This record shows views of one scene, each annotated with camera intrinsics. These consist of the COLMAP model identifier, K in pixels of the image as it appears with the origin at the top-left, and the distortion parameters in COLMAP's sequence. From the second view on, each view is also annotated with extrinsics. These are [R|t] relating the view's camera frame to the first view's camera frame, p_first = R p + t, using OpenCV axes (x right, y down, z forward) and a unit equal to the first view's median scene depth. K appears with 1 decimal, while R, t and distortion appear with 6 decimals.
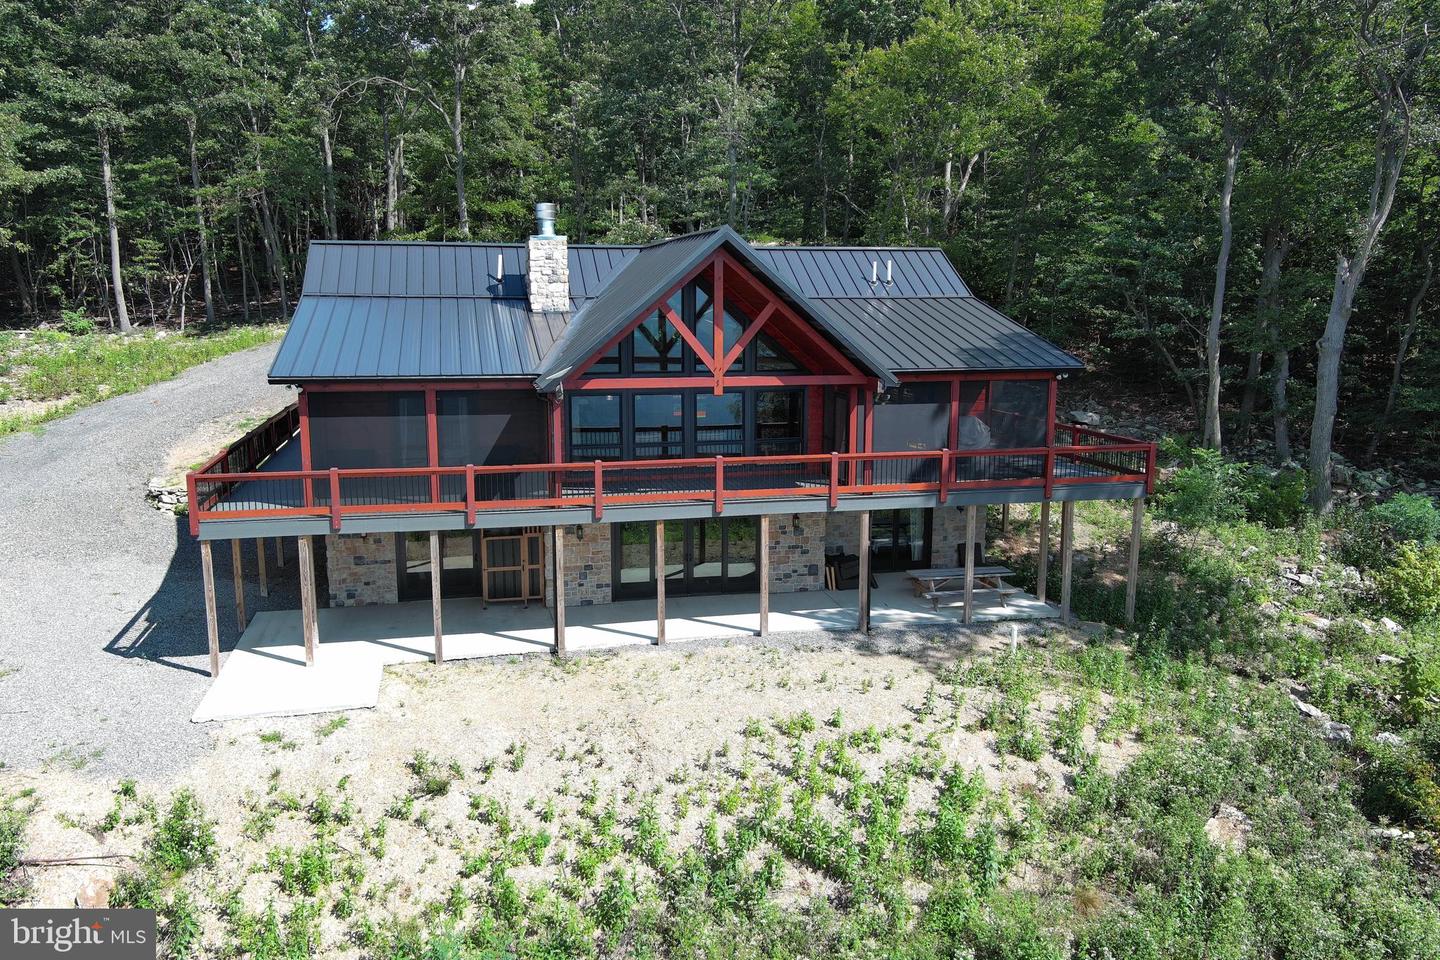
lens RADIAL K [[1109.4, 0, 714.7], [0, 1109.4, 480.0], [0, 0, 1]] dist [0.017689, -0.013906]
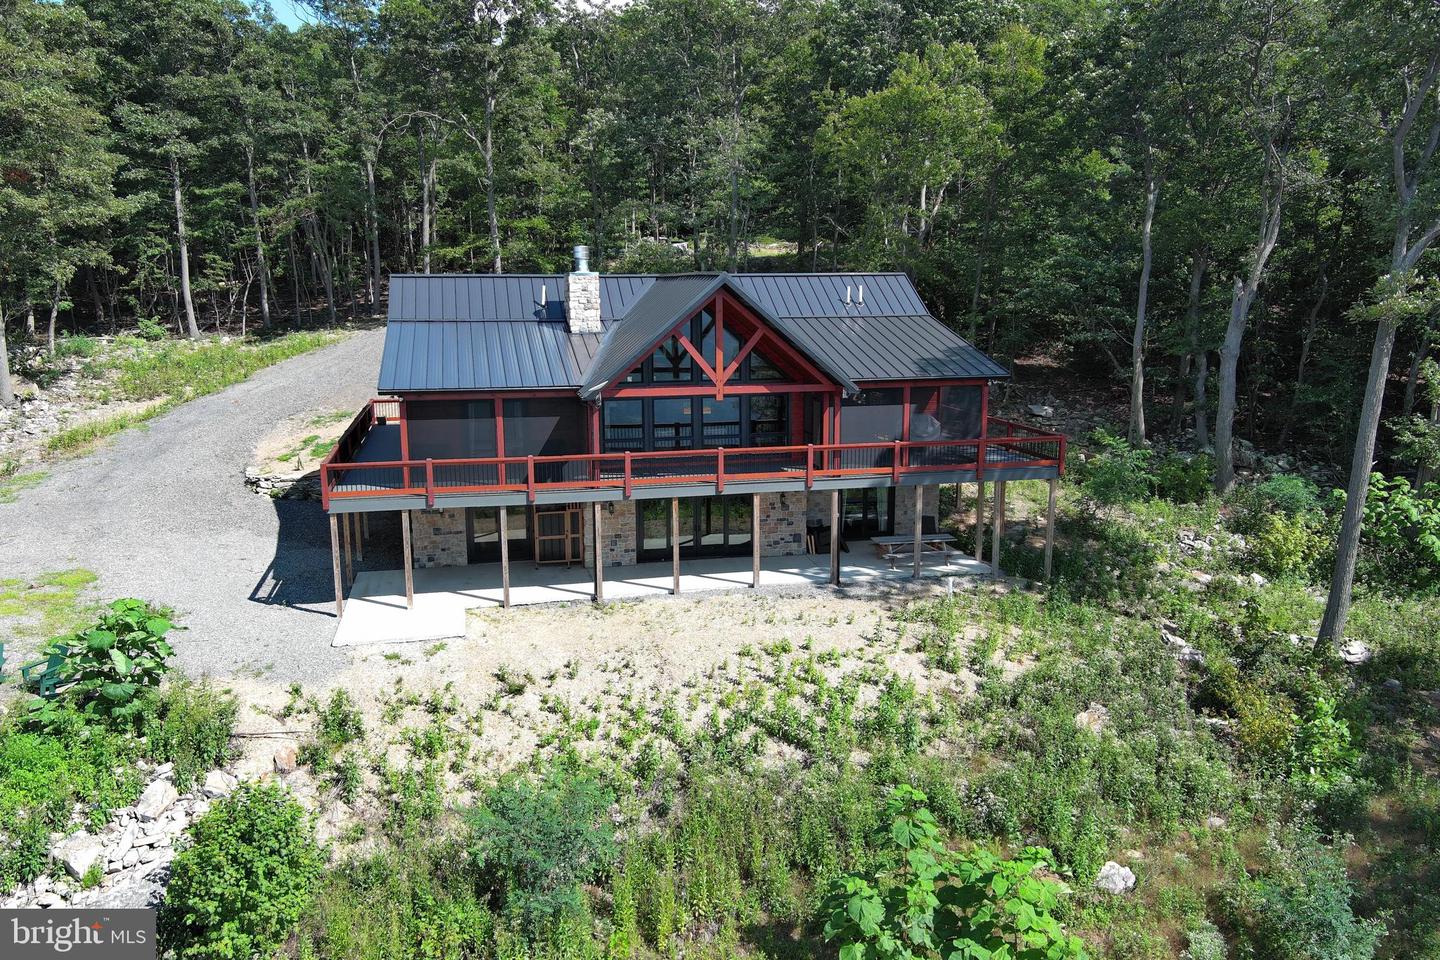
lens RADIAL K [[1109.4, 0, 716.2], [0, 1109.4, 479.3], [0, 0, 1]] dist [0.017689, -0.013906]
pose [[0.999969, -0.005415, -0.005742, 0.006267], [0.005477, 0.999927, 0.010815, 0.001278], [0.005683, -0.010846, 0.999925, -0.298055]]
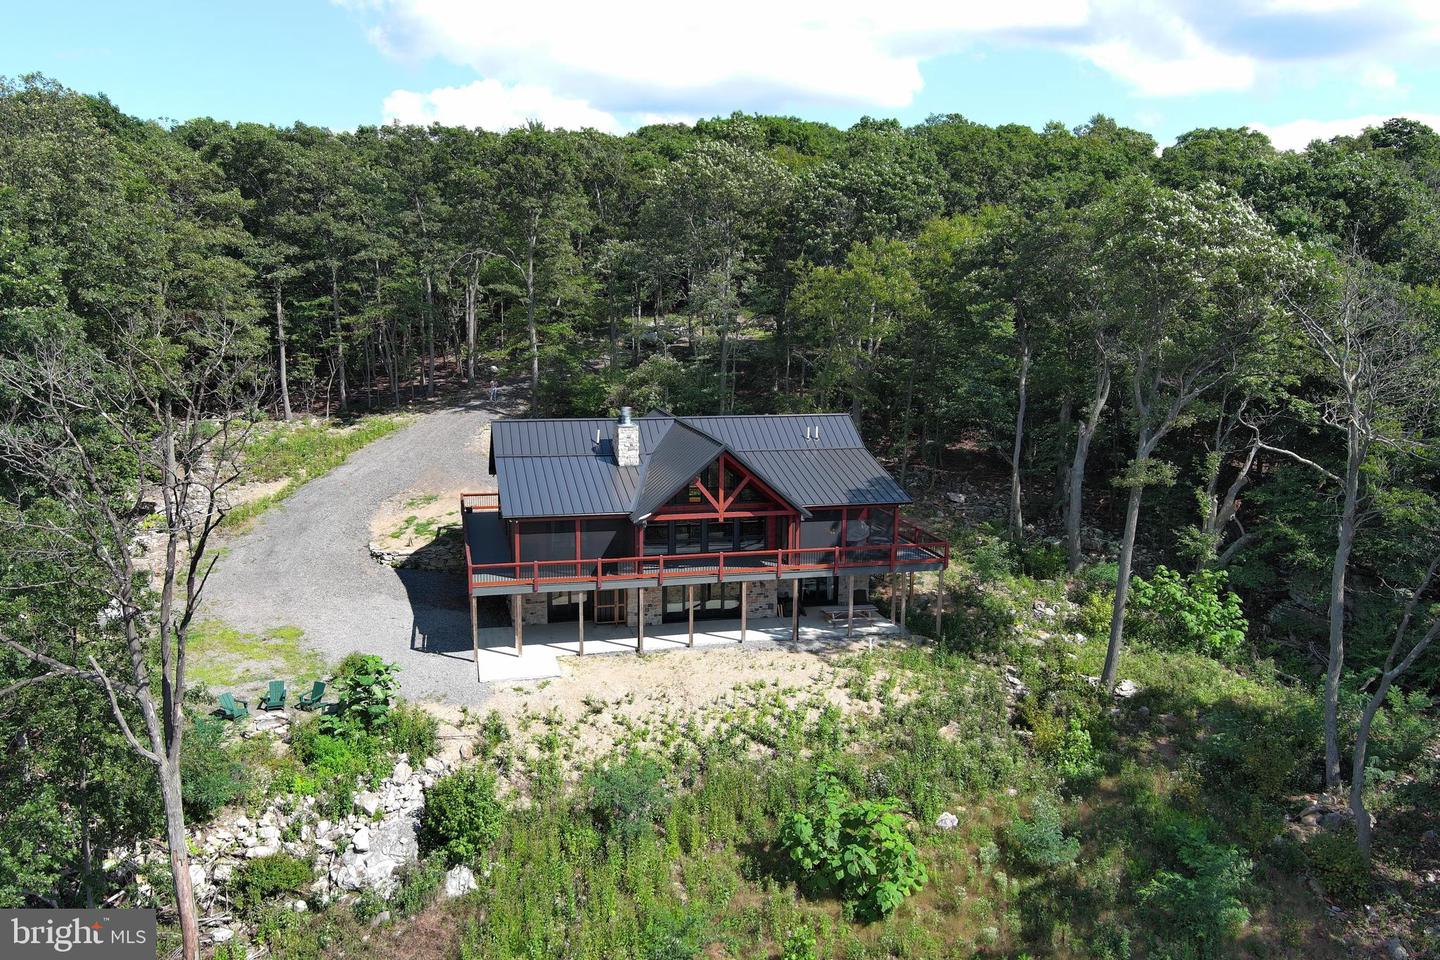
lens RADIAL K [[1109.4, 0, 718.3], [0, 1109.4, 474.8], [0, 0, 1]] dist [0.017689, -0.013906]
pose [[0.999839, 0.006008, 0.016931, -0.036309], [-0.005958, 0.999978, -0.002978, -0.156015], [-0.016948, 0.002876, 0.999852, -0.997646]]
